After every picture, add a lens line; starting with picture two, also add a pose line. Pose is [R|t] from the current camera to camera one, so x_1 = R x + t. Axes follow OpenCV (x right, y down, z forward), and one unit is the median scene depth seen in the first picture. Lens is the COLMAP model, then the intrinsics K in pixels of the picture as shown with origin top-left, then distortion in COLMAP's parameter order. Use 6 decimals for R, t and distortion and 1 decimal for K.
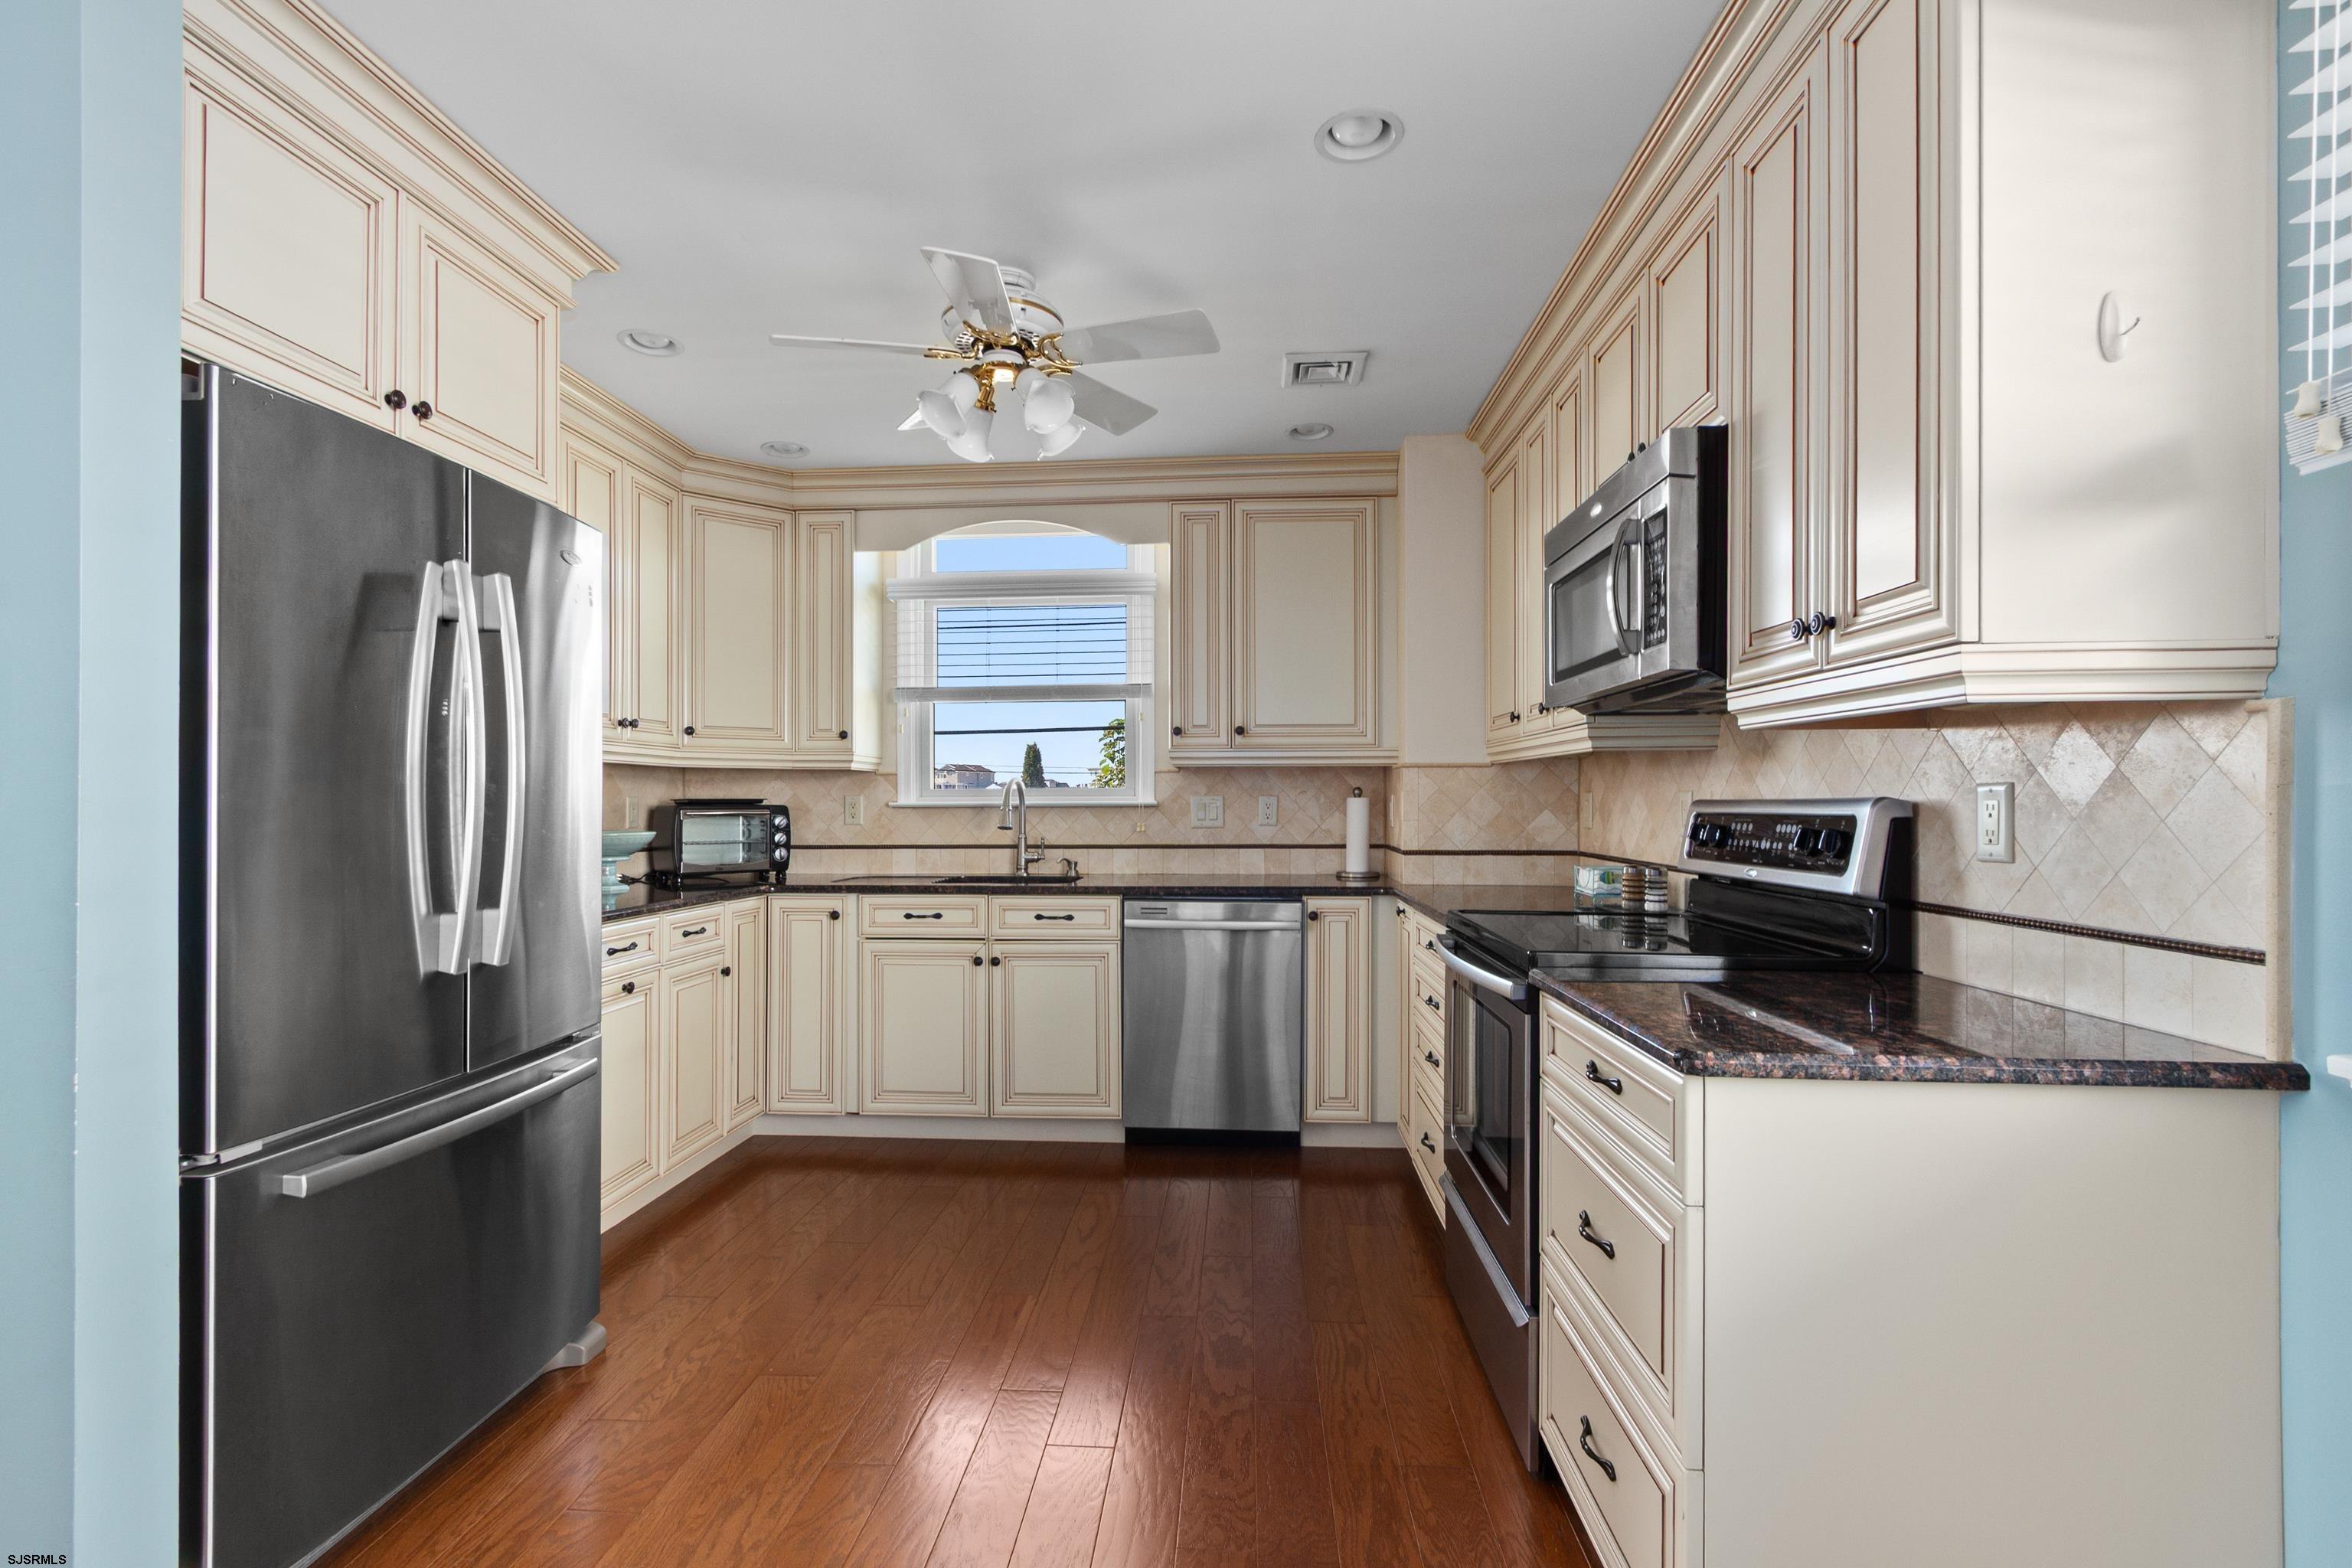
lens RADIAL K [[1068.8, 0, 1176.0], [0, 1068.8, 784.0], [0, 0, 1]] dist [-0.012521, 0.000412]
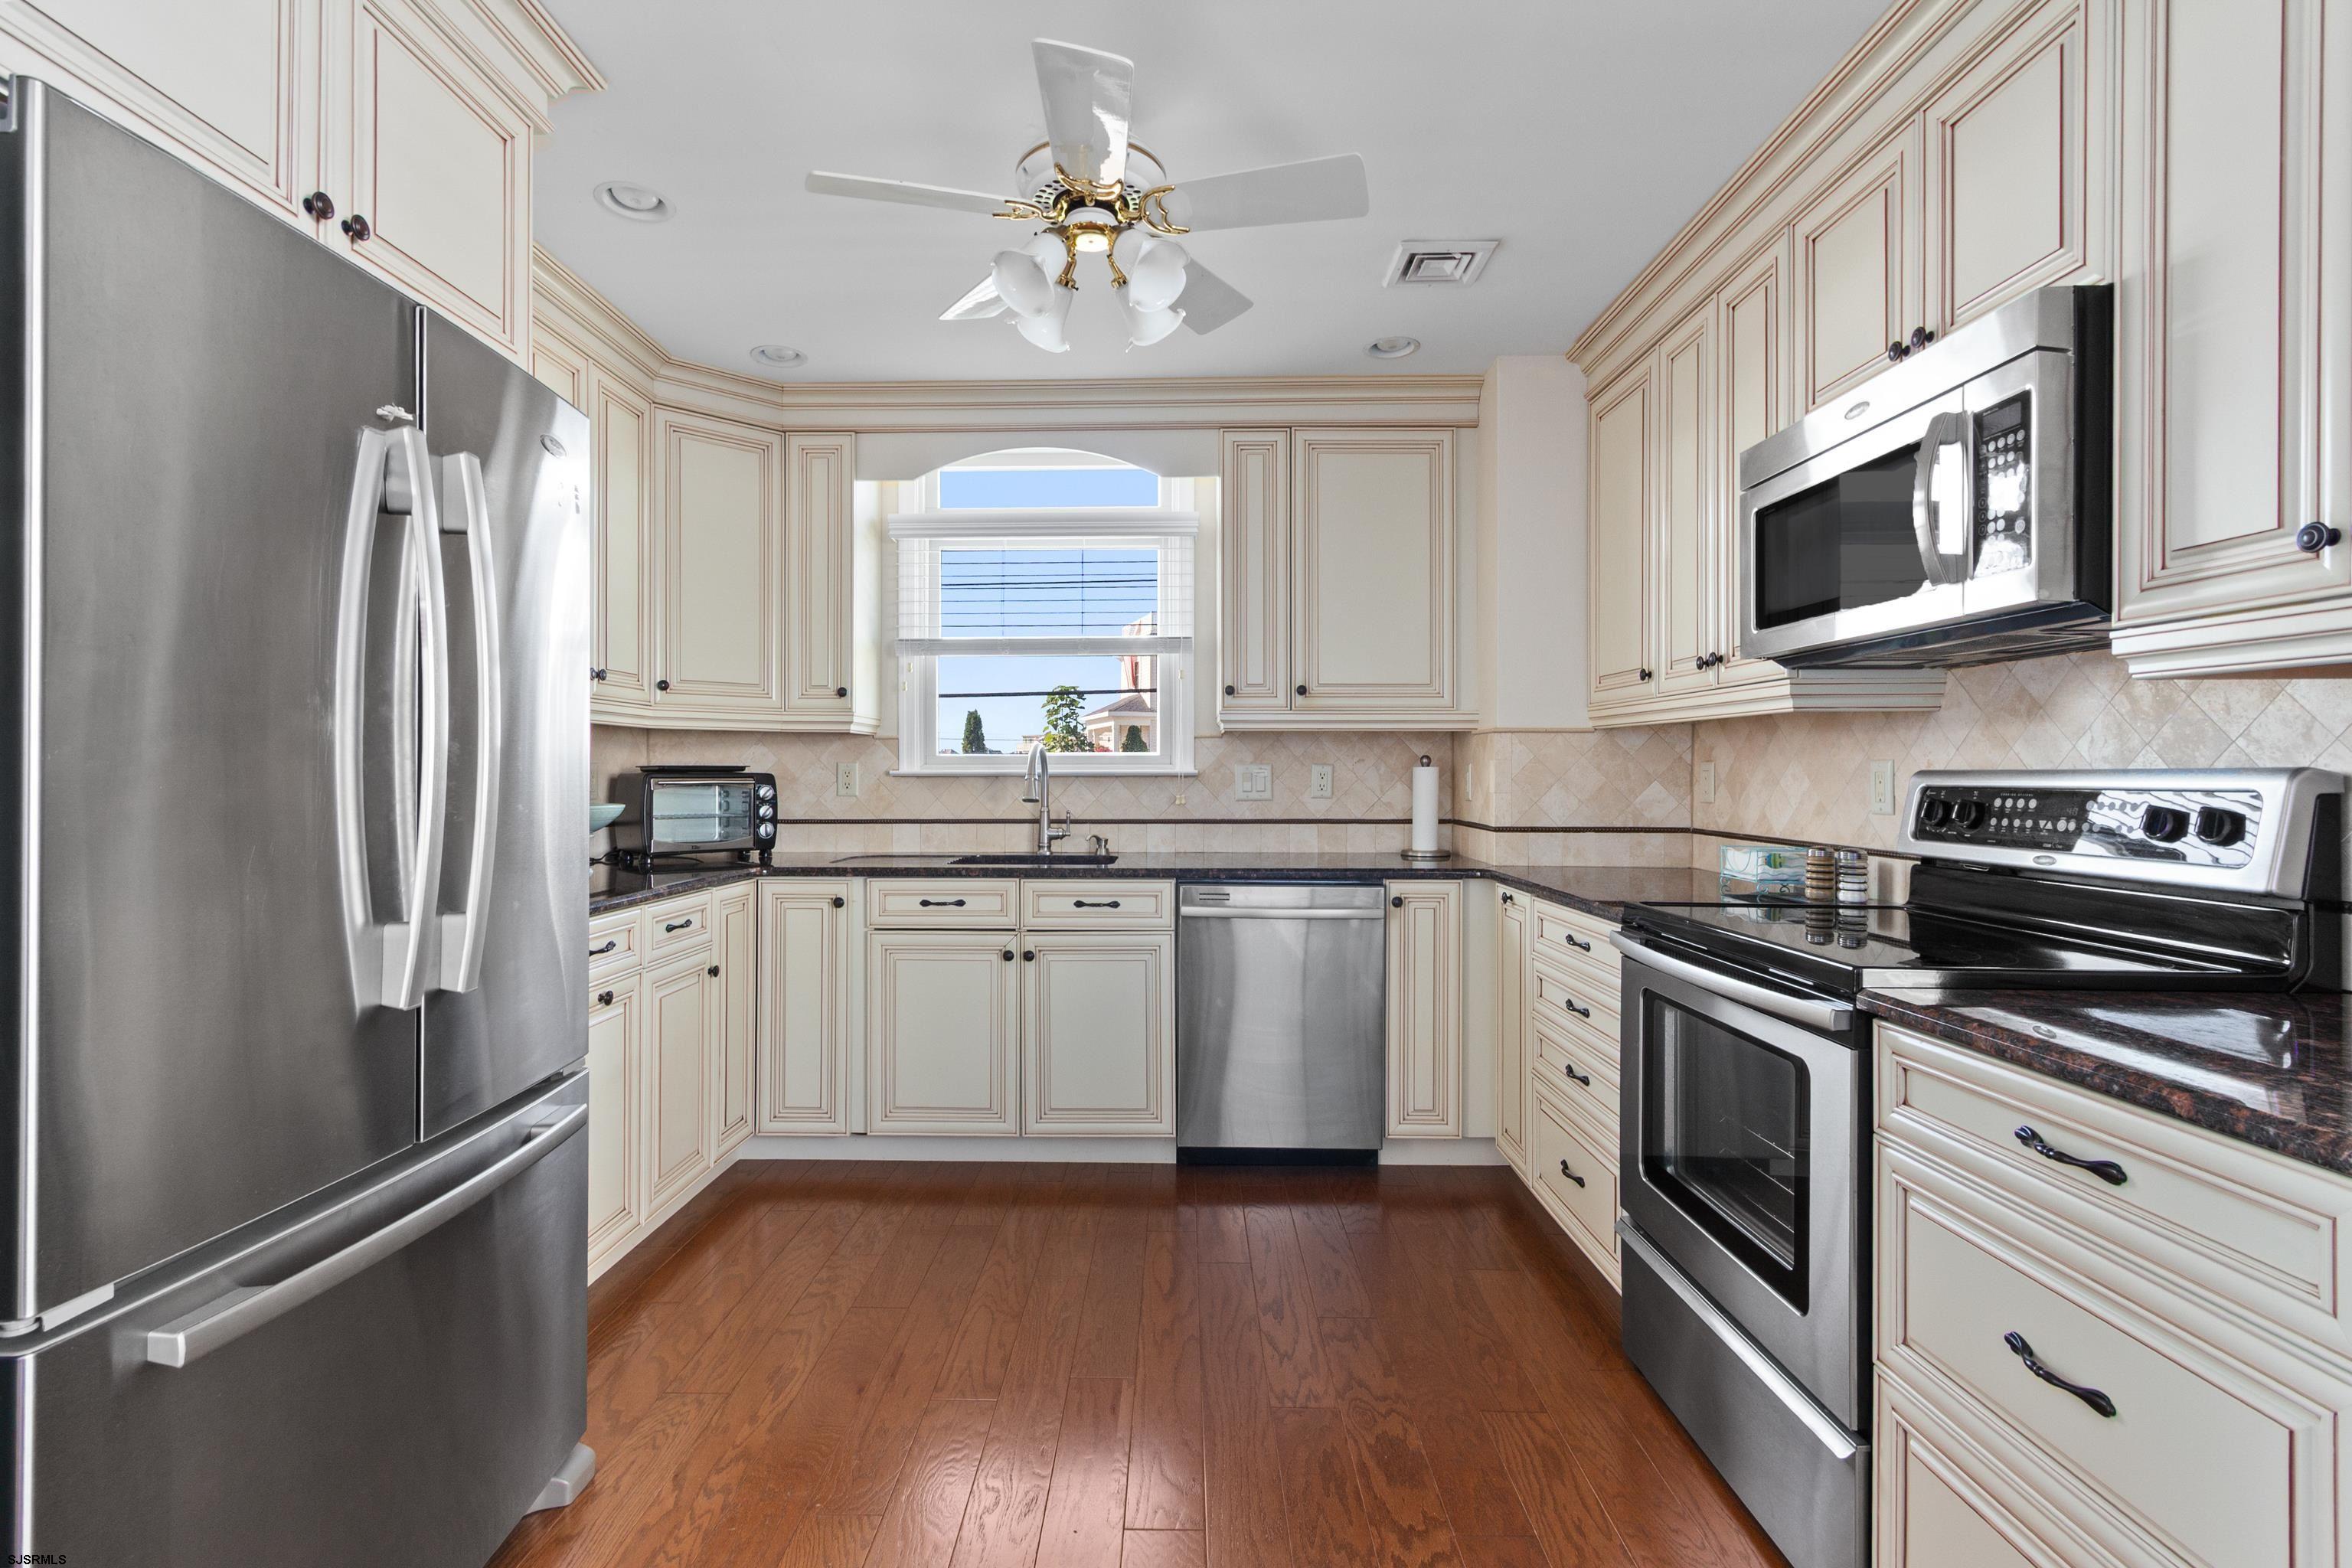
lens RADIAL K [[1080.0, 0, 1164.7], [0, 1080.0, 757.8], [0, 0, 1]] dist [-0.007034, 0.000003]
pose [[0.998839, 0.004037, 0.048002, -0.102316], [-0.004230, 0.999983, 0.003914, 0.002850], [-0.047985, -0.004113, 0.998840, 0.127367]]
